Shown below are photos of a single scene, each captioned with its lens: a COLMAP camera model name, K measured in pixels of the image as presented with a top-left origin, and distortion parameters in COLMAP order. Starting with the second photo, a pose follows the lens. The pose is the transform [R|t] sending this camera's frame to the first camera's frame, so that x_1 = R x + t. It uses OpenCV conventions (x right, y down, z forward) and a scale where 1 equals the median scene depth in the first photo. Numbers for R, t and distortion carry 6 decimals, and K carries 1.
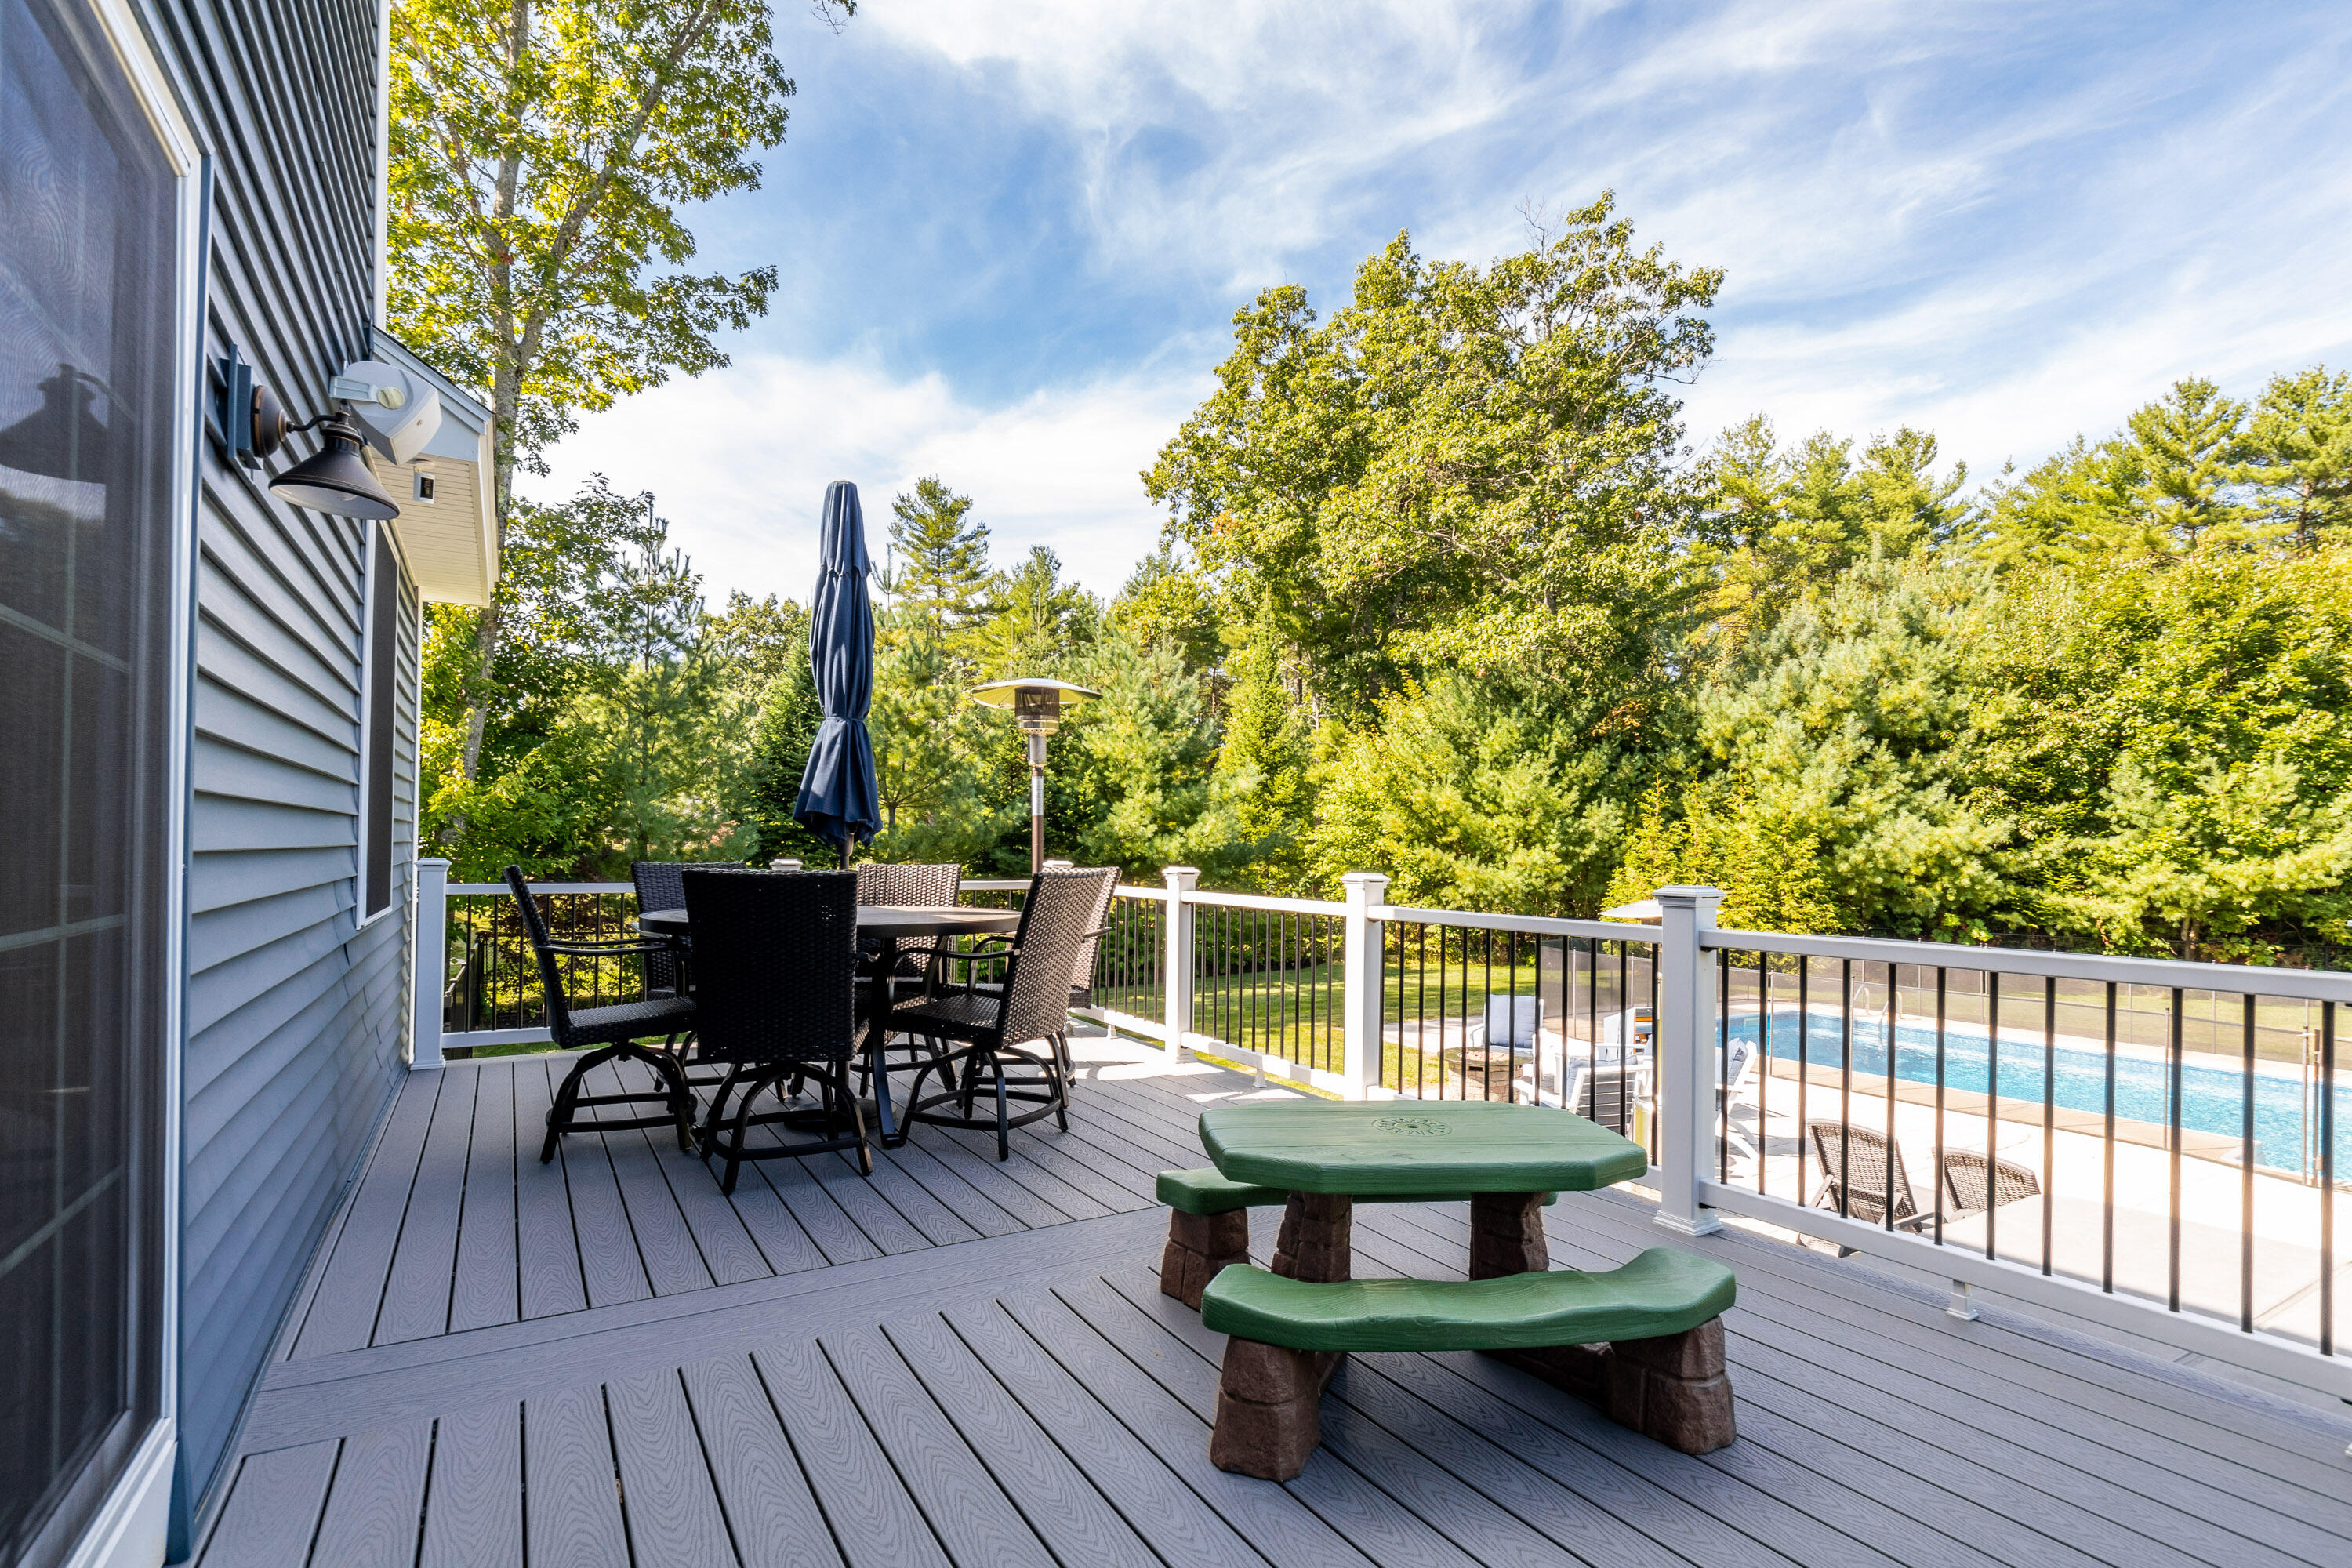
lens RADIAL K [[1116.8, 0, 1172.5], [0, 1116.8, 827.0], [0, 0, 1]] dist [0.000844, 0.000334]
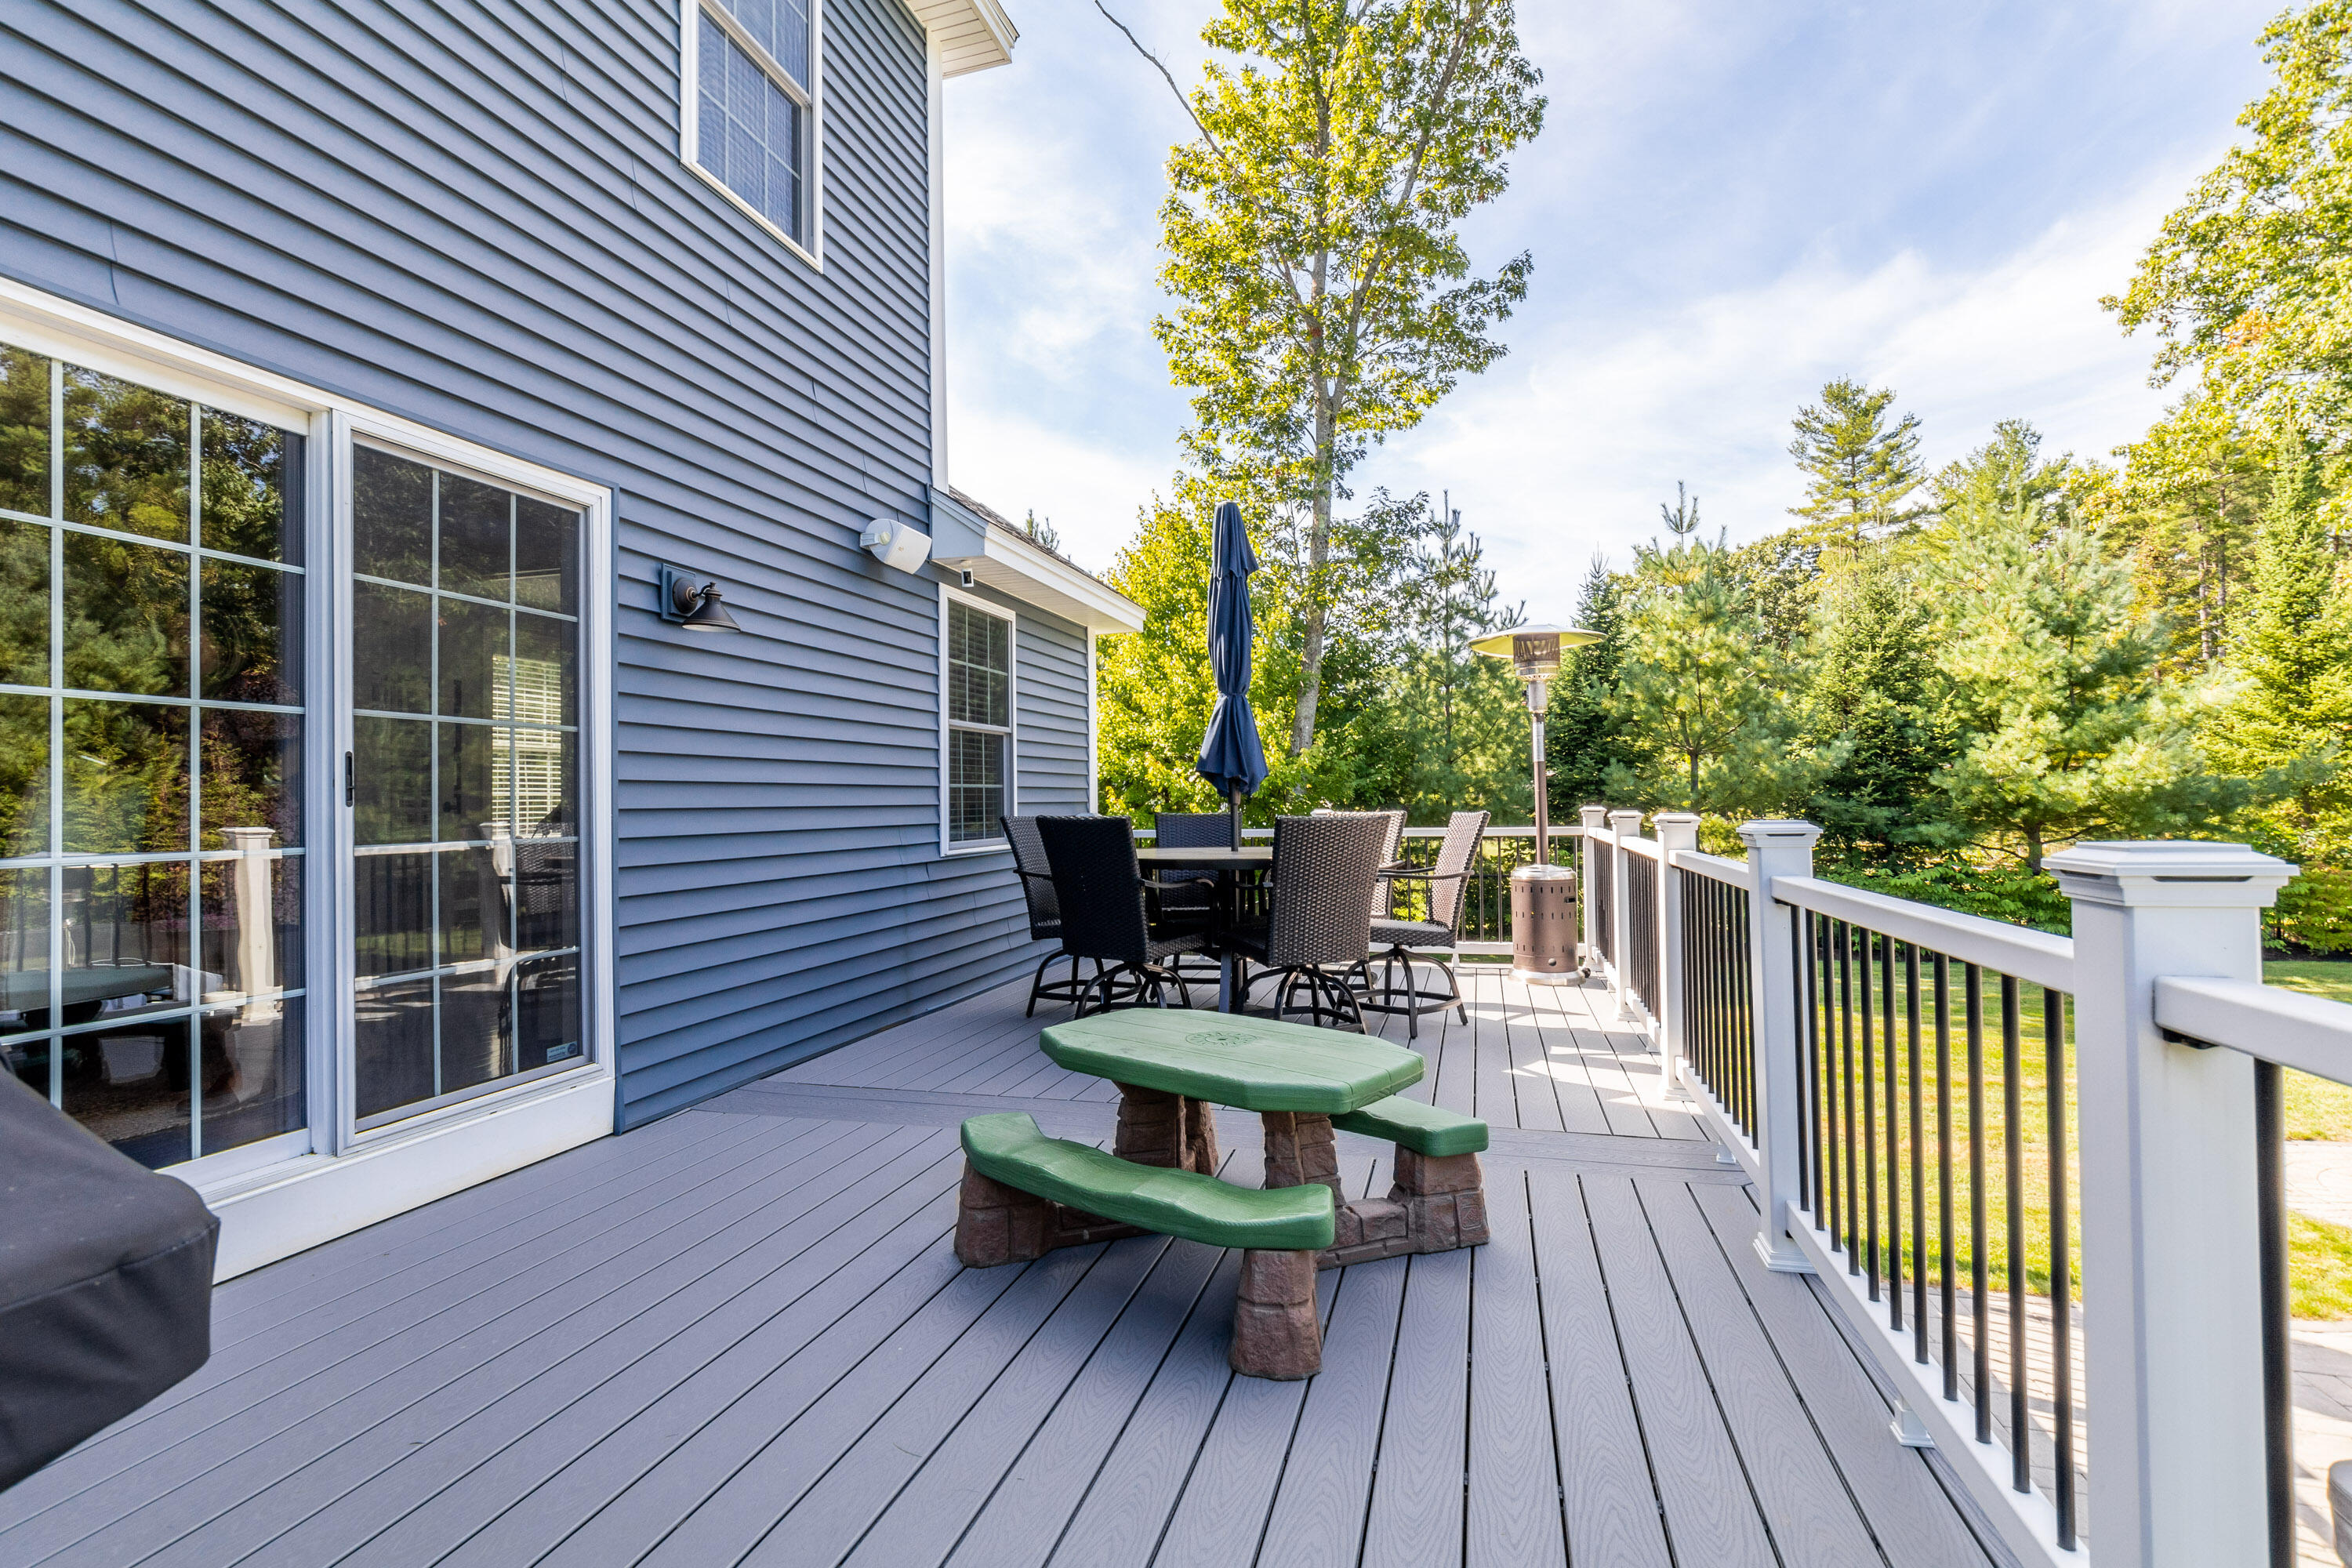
lens RADIAL K [[1077.6, 0, 1146.5], [0, 1077.6, 770.7], [0, 0, 1]] dist [-0.000717, -0.008438]
pose [[0.672114, -0.042801, -0.739209, 0.115483], [0.035732, 0.999040, -0.025357, 0.002692], [0.739585, -0.009370, 0.672998, 0.036876]]
